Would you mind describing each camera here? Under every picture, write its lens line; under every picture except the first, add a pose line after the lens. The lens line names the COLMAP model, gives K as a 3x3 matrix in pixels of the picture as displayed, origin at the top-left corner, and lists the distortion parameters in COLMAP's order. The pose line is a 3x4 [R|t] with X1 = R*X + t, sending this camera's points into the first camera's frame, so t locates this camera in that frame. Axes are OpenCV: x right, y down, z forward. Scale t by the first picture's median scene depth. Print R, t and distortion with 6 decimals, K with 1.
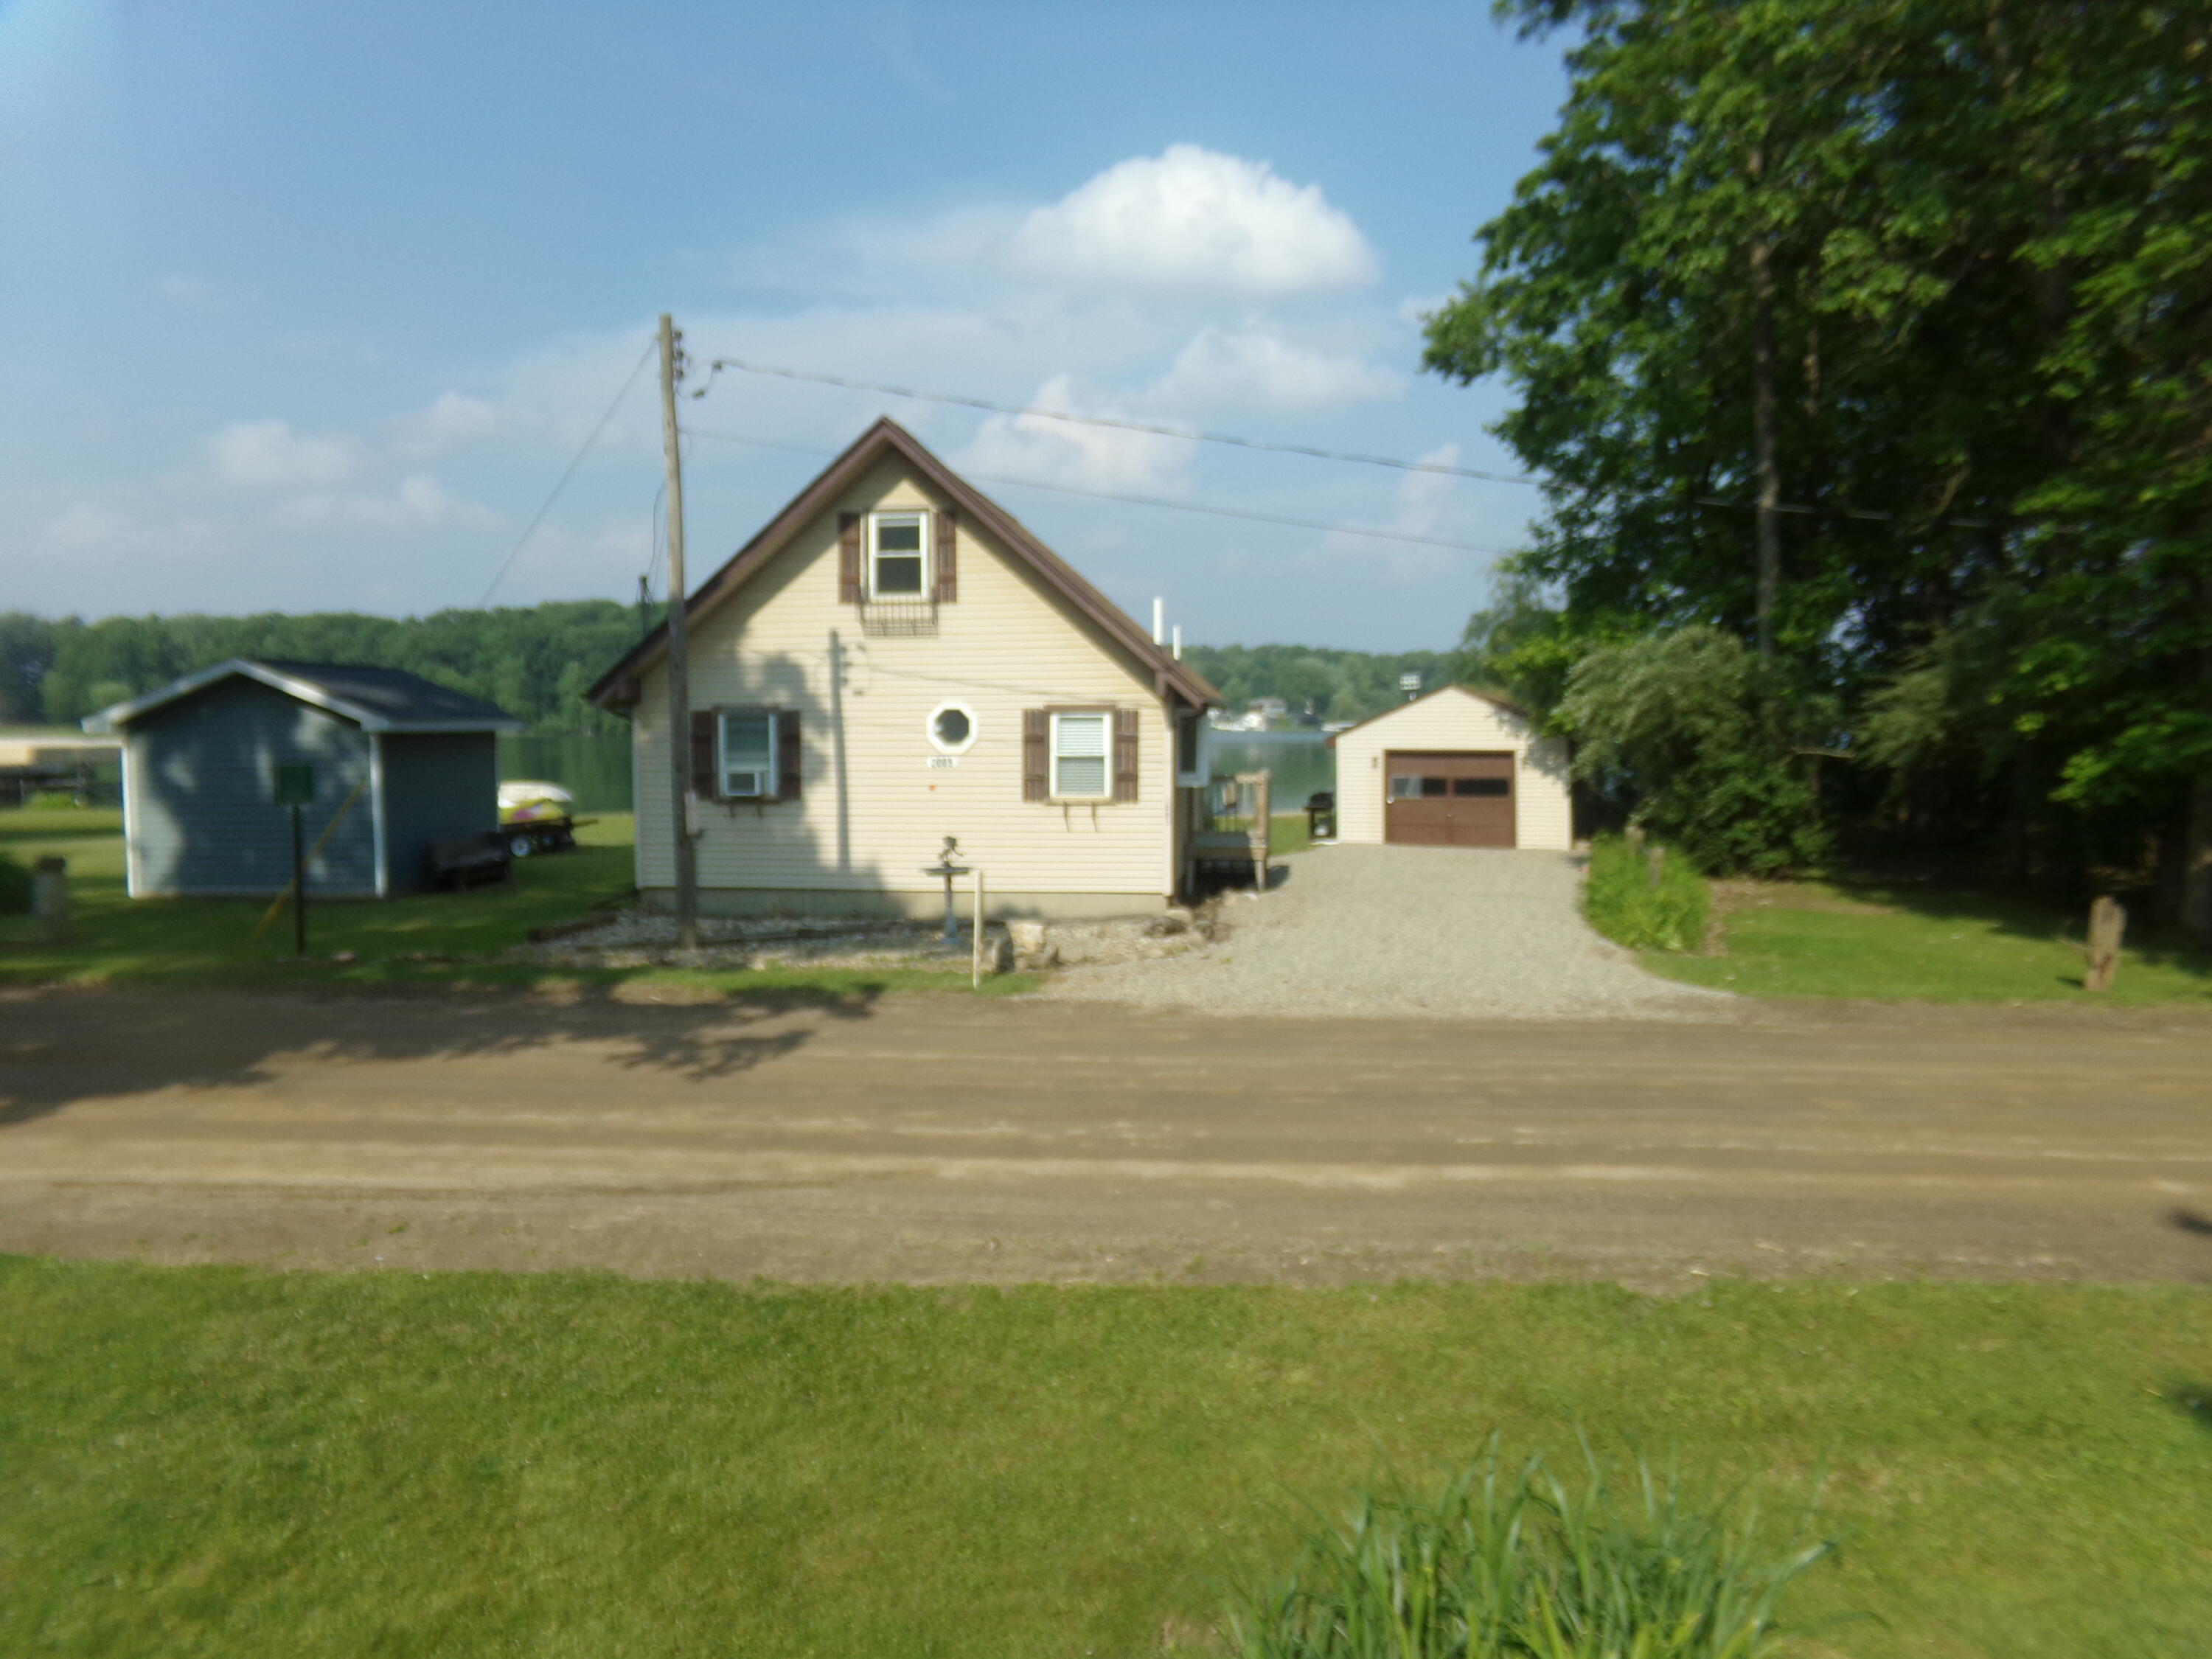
lens RADIAL K [[1539.3, 0, 1115.7], [0, 1539.3, 841.5], [0, 0, 1]] dist [-0.096177, 0.175563]
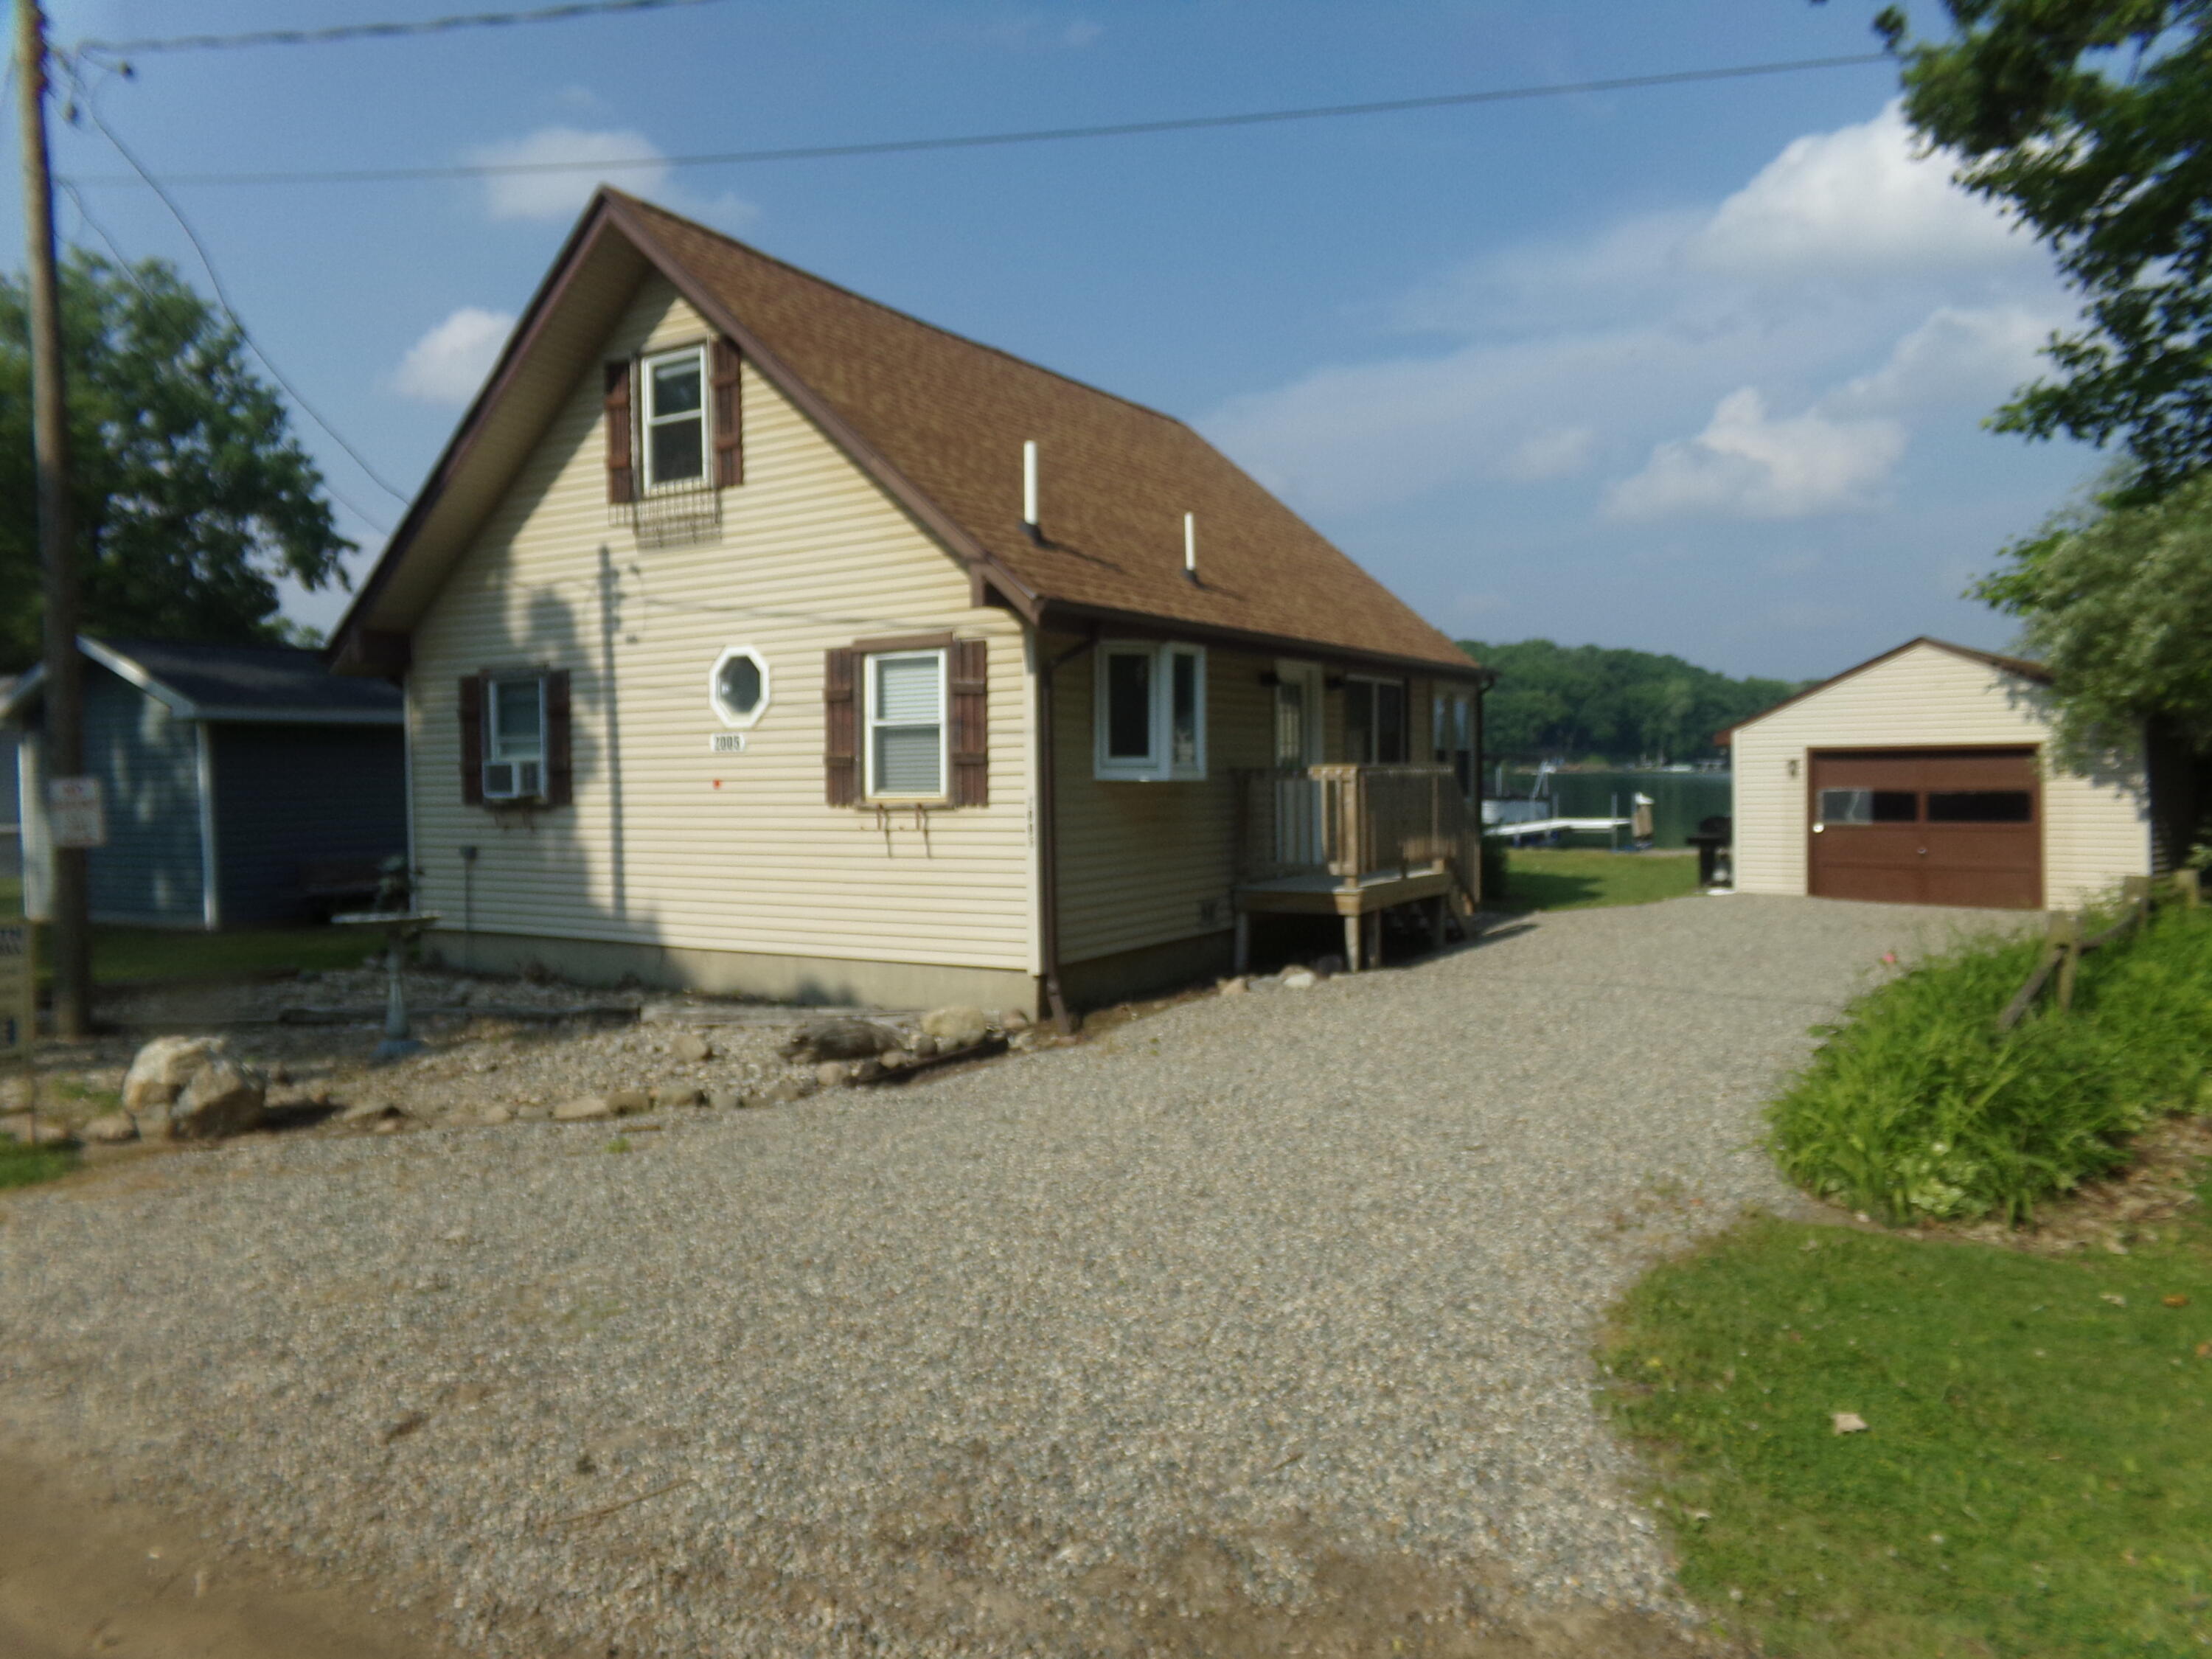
lens RADIAL K [[1539.3, 0, 1115.7], [0, 1539.3, 841.5], [0, 0, 1]] dist [-0.096177, 0.175563]
pose [[0.907692, 0.008095, -0.419559, 0.290724], [-0.020758, 0.999456, -0.025624, 0.001240], [0.419124, 0.031967, 0.907366, 0.503868]]
